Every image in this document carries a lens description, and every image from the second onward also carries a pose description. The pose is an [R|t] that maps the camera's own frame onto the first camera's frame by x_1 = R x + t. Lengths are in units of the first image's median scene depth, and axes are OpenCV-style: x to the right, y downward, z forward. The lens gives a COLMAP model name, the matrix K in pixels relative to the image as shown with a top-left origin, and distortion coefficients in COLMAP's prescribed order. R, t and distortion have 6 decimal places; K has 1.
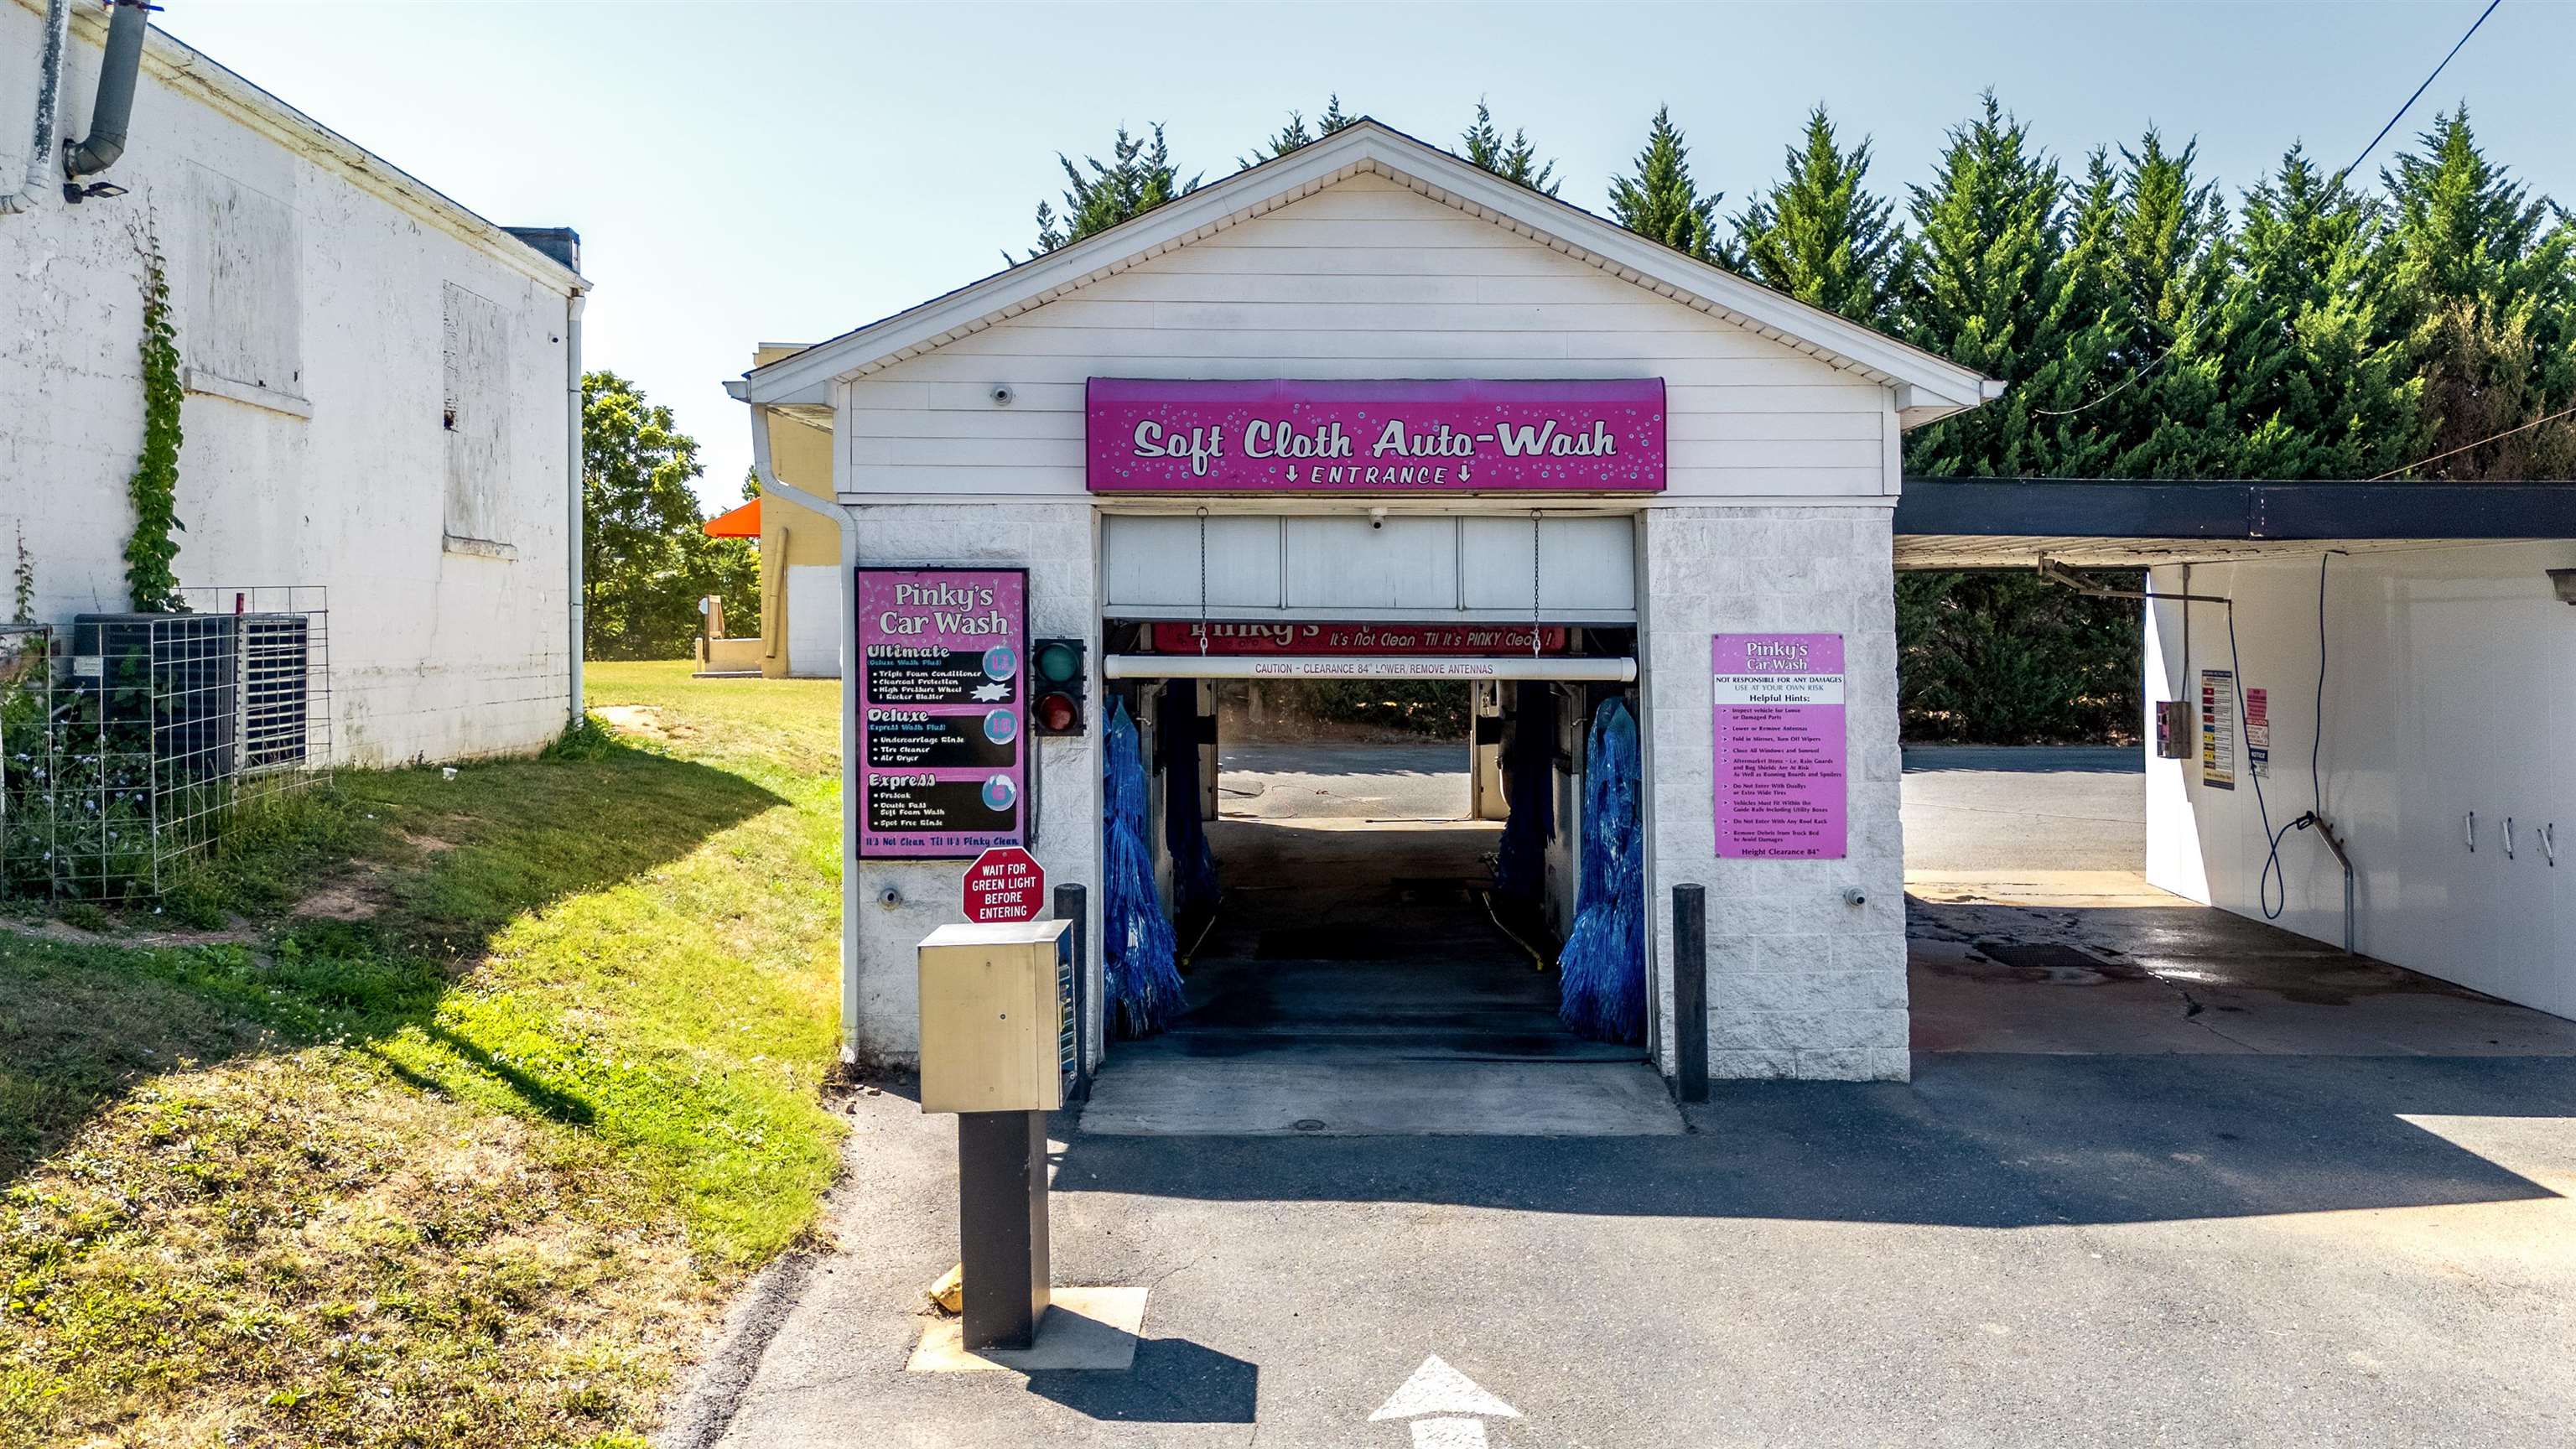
lens RADIAL K [[1962.8, 0, 1326.7], [0, 1962.8, 584.1], [0, 0, 1]] dist [0.058485, -0.054123]
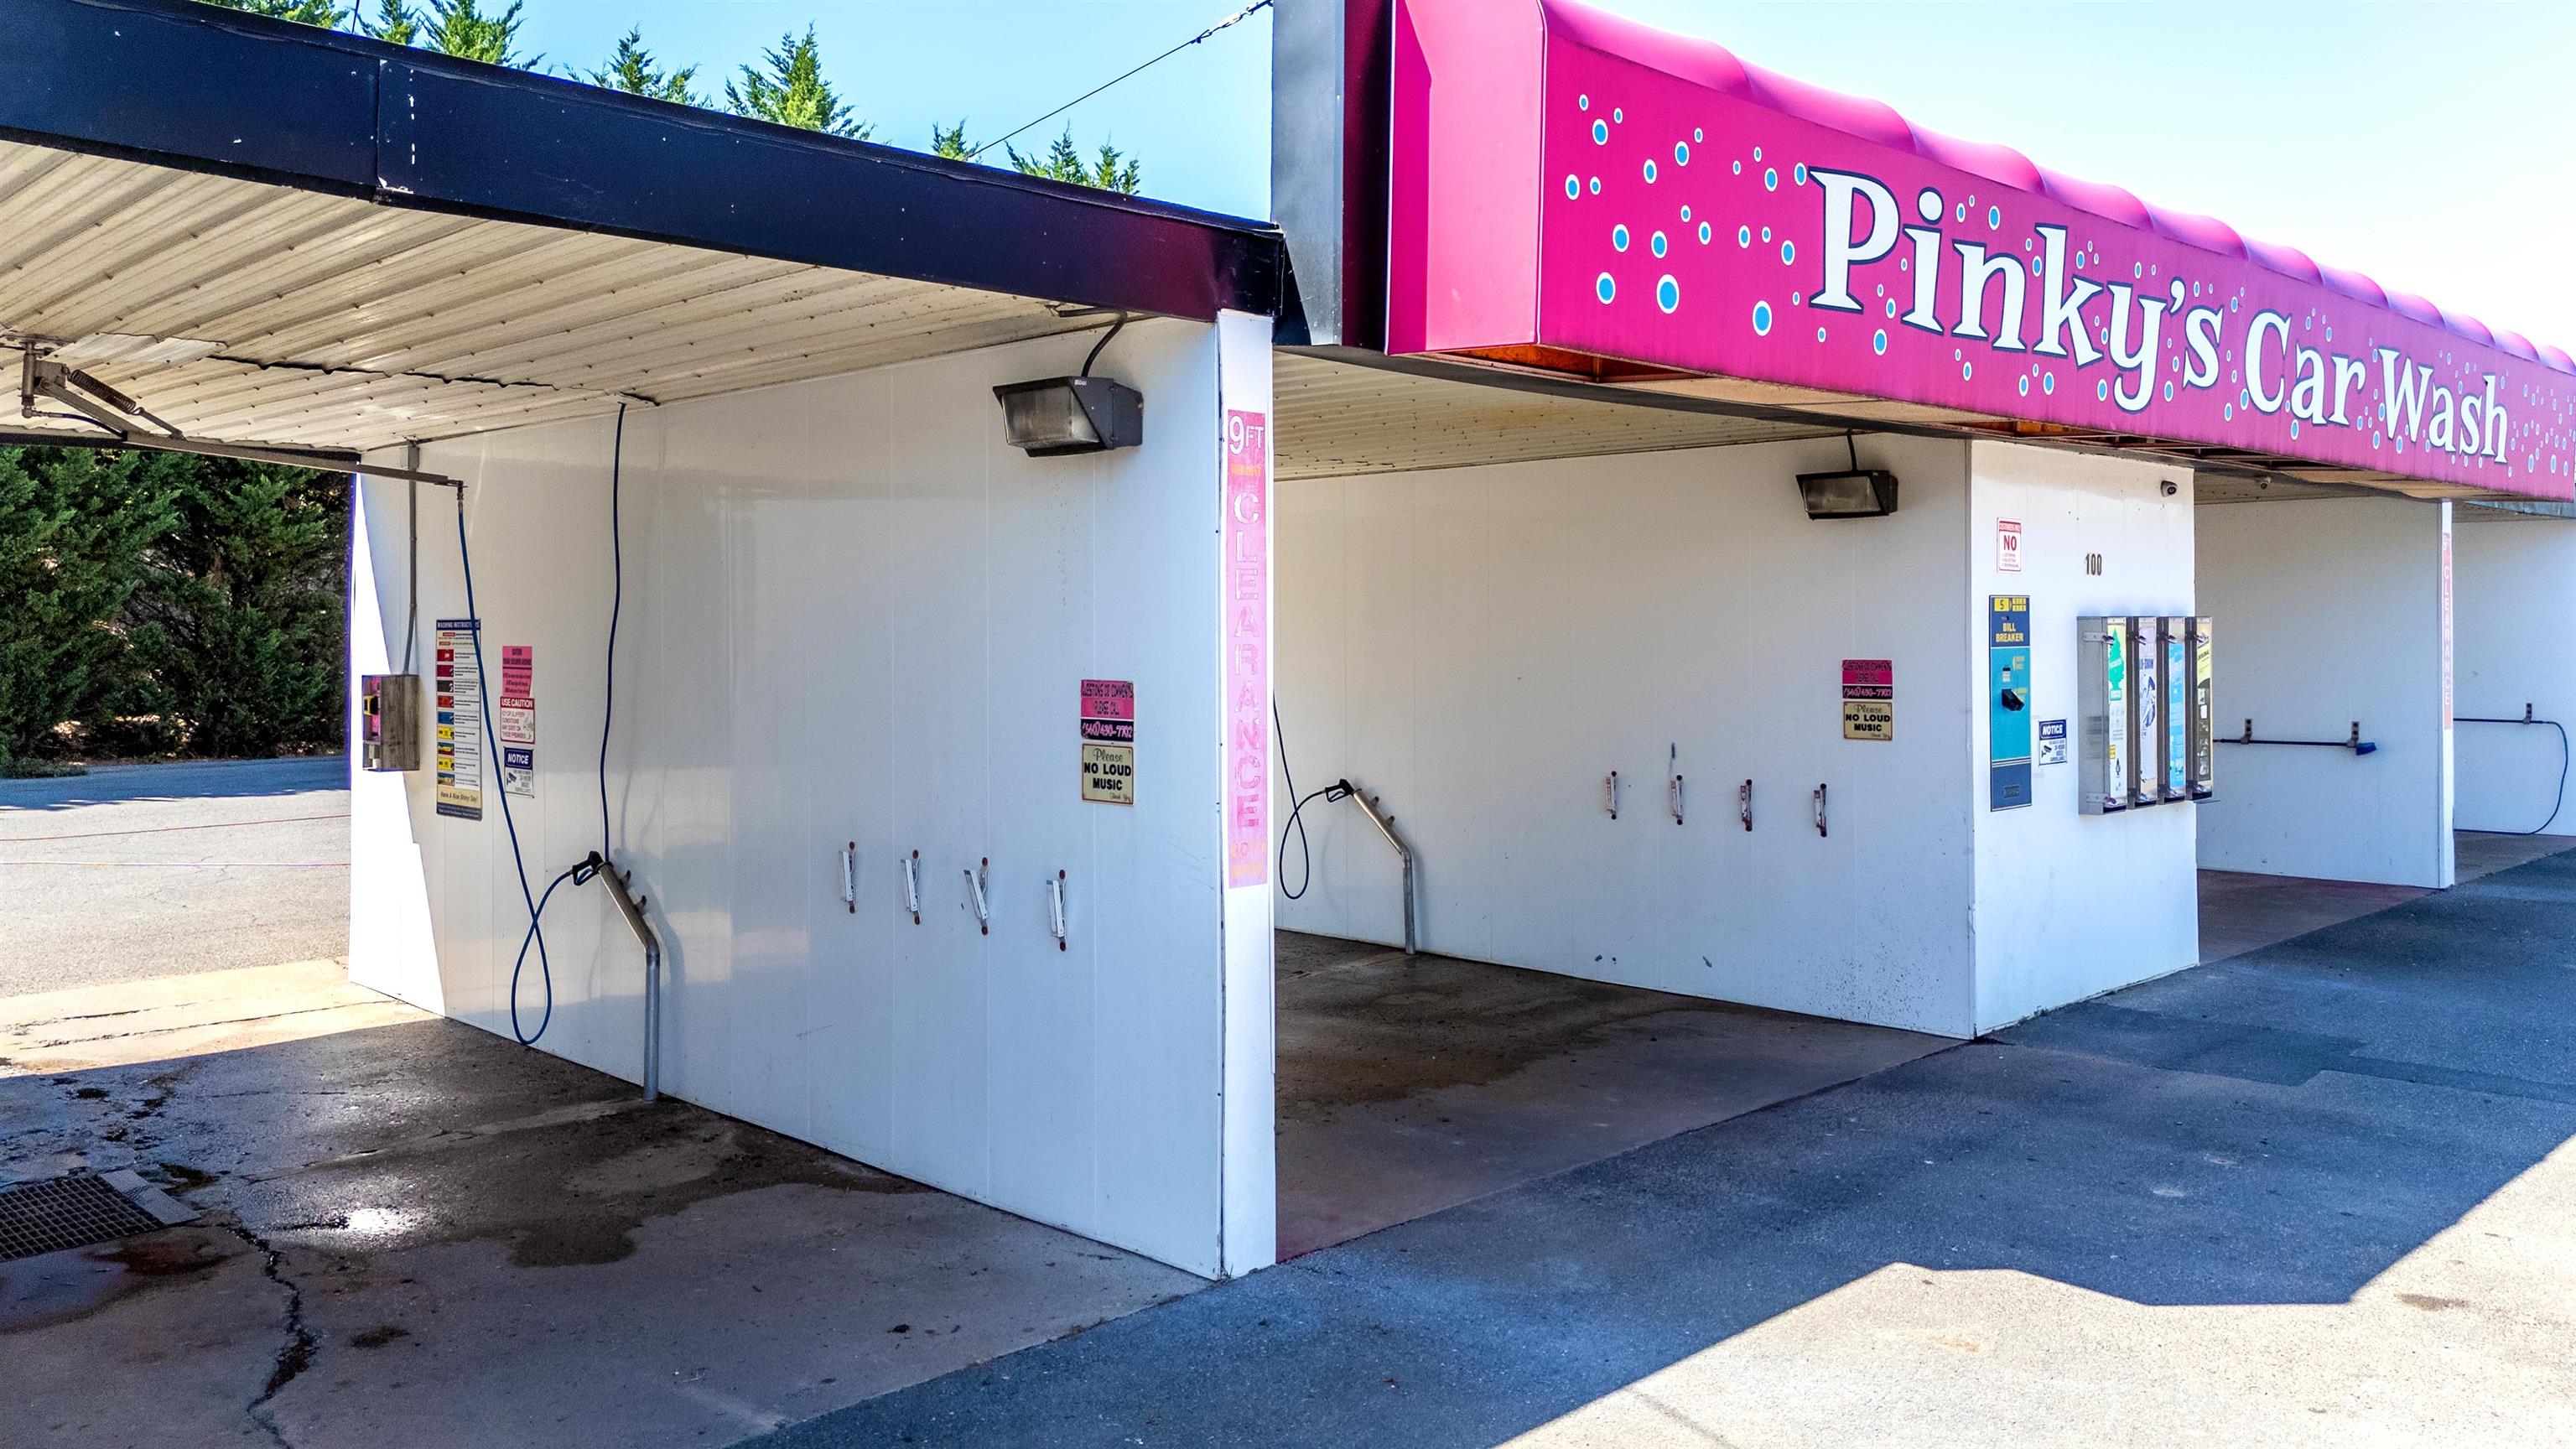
lens RADIAL K [[1943.2, 0, 1293.9], [0, 1943.2, 602.0], [0, 0, 1]] dist [0.060190, -0.001277]
pose [[0.719019, 0.004393, 0.694977, 0.287480], [-0.009398, 0.999950, 0.003402, 0.044846], [-0.694927, -0.008977, 0.719024, 0.527922]]
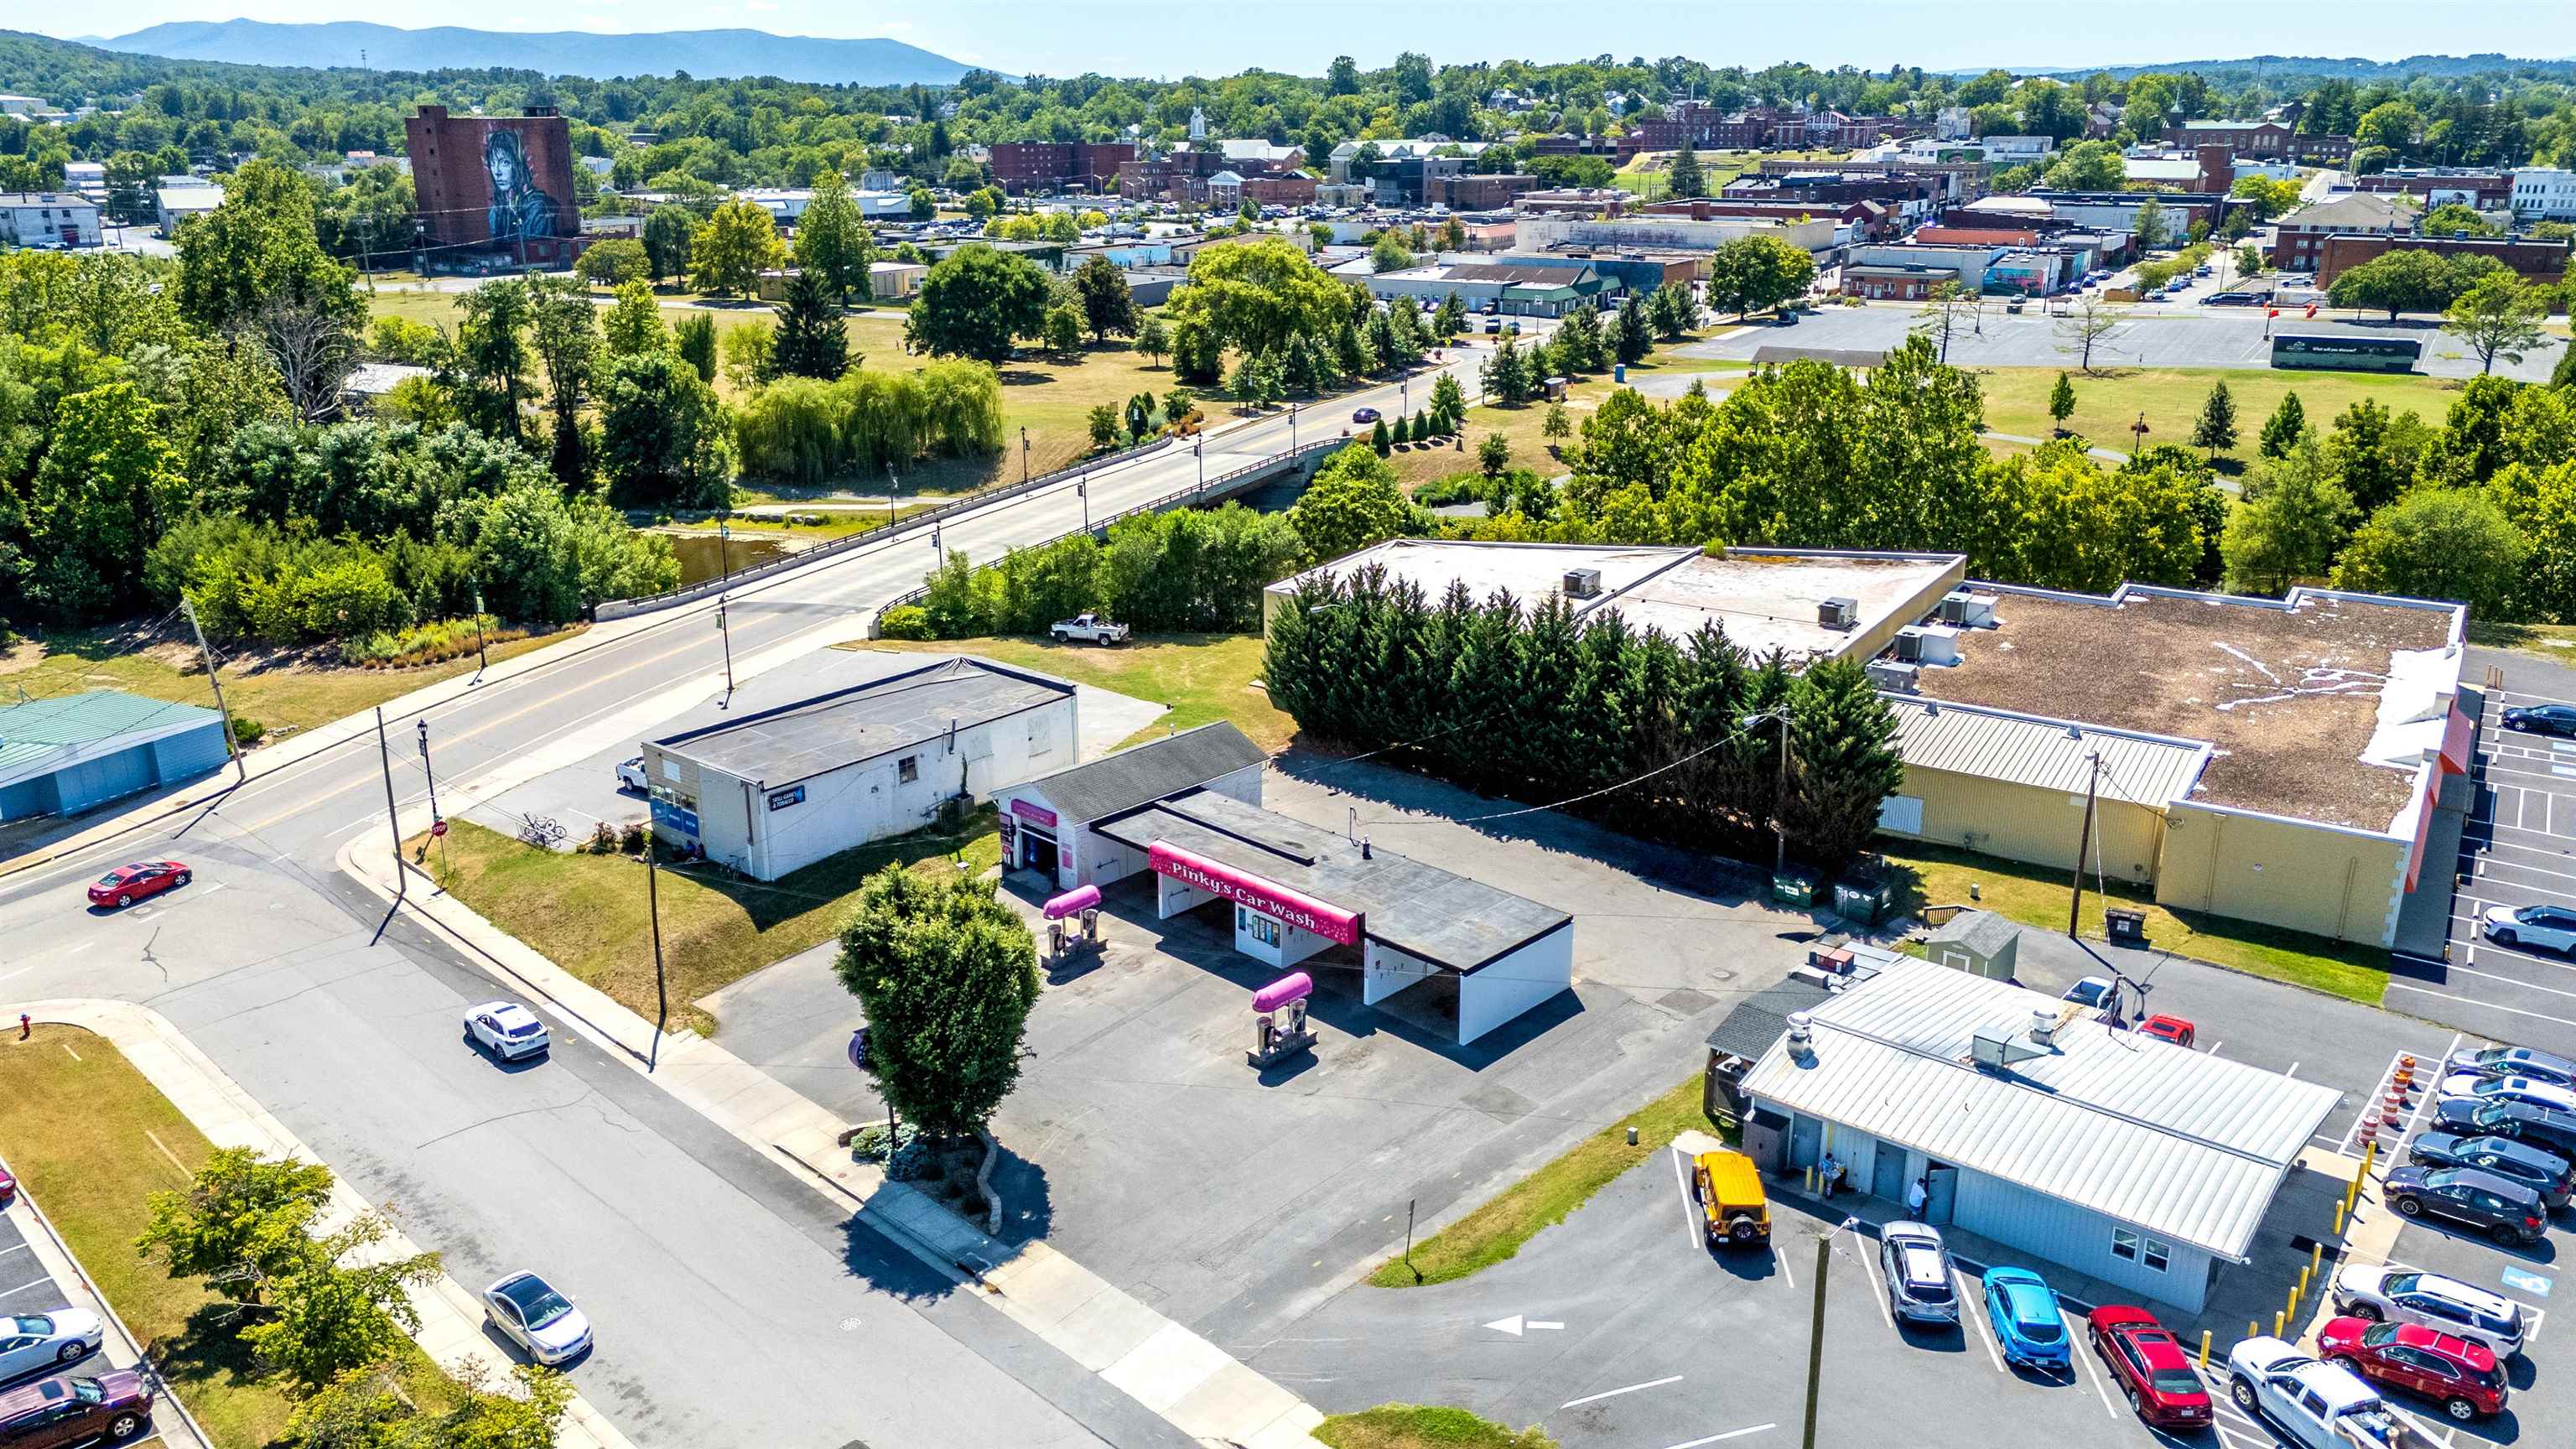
lens RADIAL K [[1950.8, 0, 1263.9], [0, 1950.8, 719.4], [0, 0, 1]] dist [0.103234, -0.108394]
pose [[0.704075, 0.216460, -0.676331, 5.282846], [0.020599, 0.945784, 0.324142, -2.638741], [0.709827, -0.242152, 0.661444, -3.198590]]
